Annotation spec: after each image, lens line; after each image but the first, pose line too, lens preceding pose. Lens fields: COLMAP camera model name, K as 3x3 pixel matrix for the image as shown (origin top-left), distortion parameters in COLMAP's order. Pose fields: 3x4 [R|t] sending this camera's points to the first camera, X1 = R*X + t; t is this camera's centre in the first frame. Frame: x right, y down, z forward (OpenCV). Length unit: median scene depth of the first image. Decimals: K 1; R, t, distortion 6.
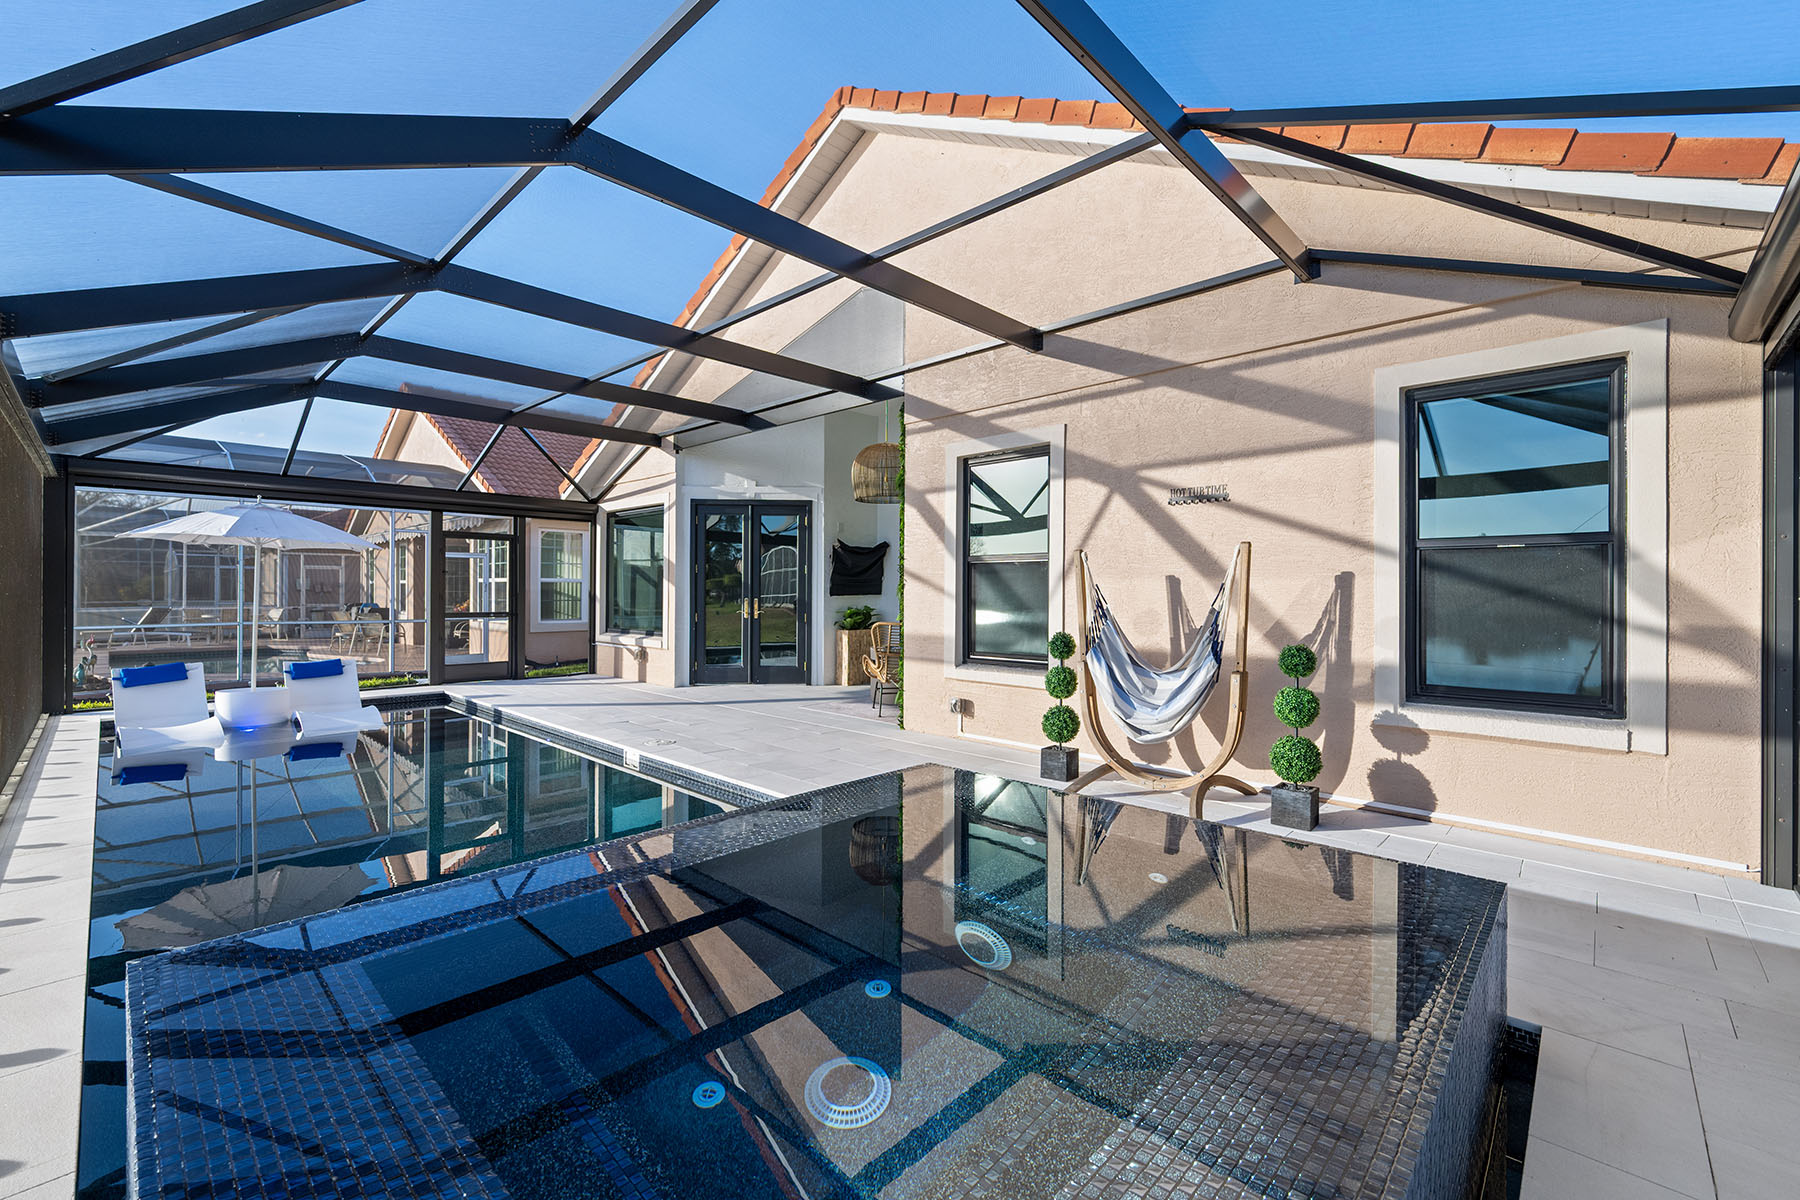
lens RADIAL K [[743.1, 0, 899.0], [0, 743.1, 591.6], [0, 0, 1]] dist [0.002218, -0.000088]
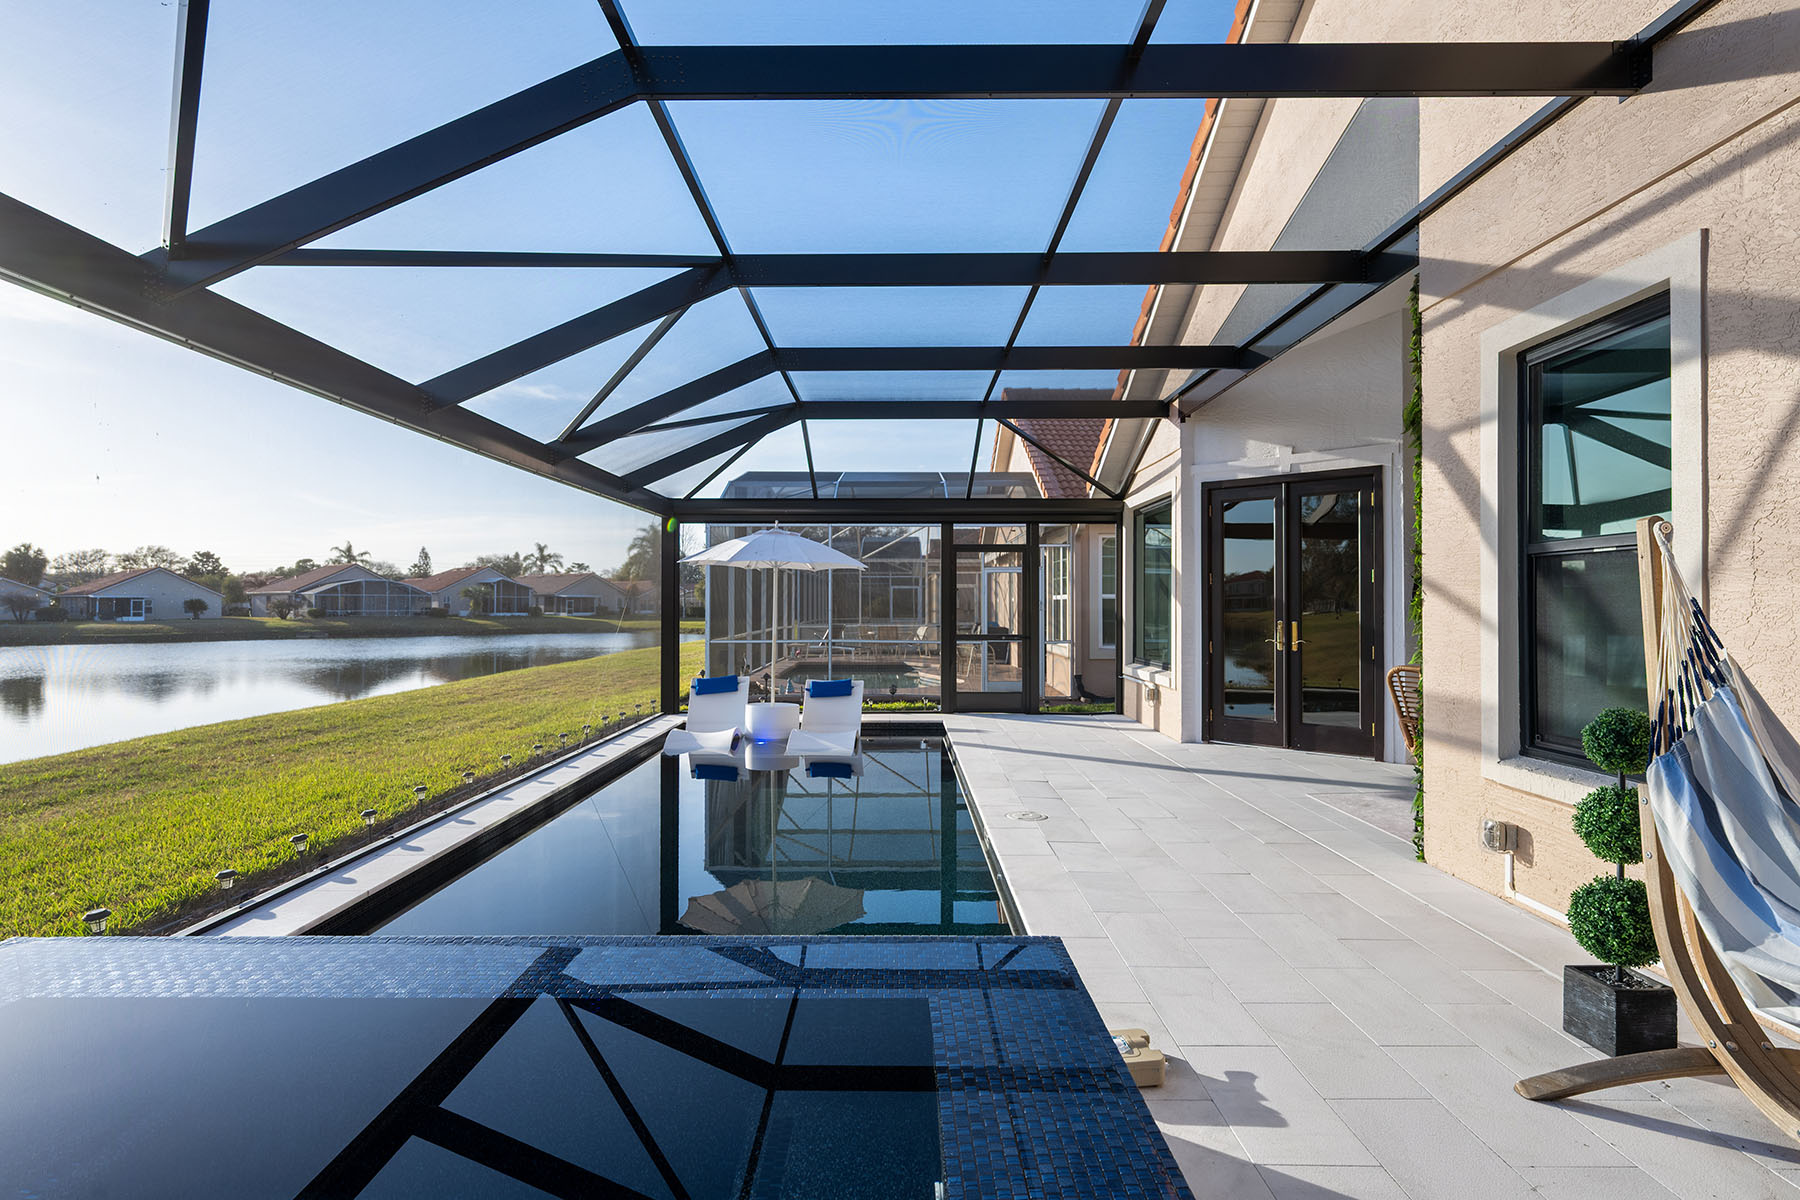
lens RADIAL K [[931.1, 0, 897.9], [0, 931.1, 594.5], [0, 0, 1]] dist [-0.000454, -0.000269]
pose [[0.695993, -0.012961, -0.717932, 0.195709], [0.002082, 0.999869, -0.016033, -0.002926], [0.718046, 0.009664, 0.695929, 0.194810]]
